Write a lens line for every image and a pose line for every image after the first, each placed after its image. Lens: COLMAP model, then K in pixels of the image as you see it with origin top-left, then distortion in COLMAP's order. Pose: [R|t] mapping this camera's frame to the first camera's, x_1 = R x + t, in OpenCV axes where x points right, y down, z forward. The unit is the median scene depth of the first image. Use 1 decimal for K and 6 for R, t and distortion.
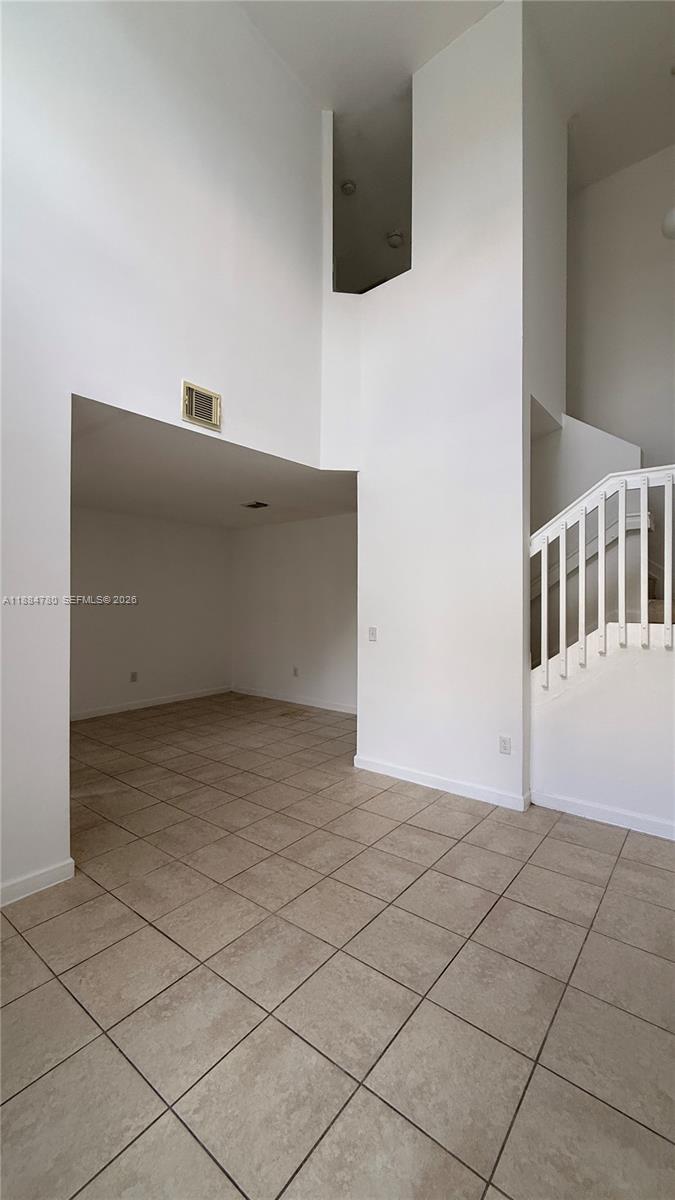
lens RADIAL K [[476.8, 0, 339.9], [0, 476.8, 601.2], [0, 0, 1]] dist [-0.002733, -0.000129]
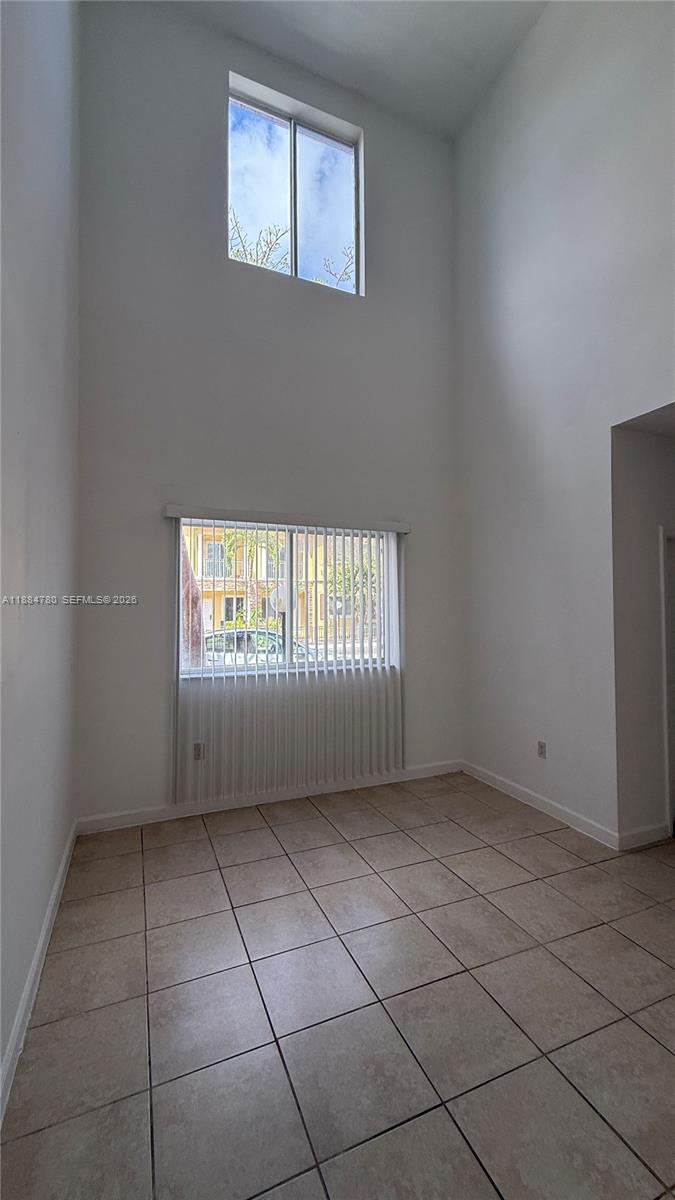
lens RADIAL K [[476.8, 0, 337.9], [0, 476.8, 601.3], [0, 0, 1]] dist [-0.002733, -0.000129]
pose [[-0.471602, -0.009099, -0.881764, 0.952075], [0.000039, 0.999947, -0.010340, -0.002001], [0.881811, -0.004911, -0.471577, 1.196499]]
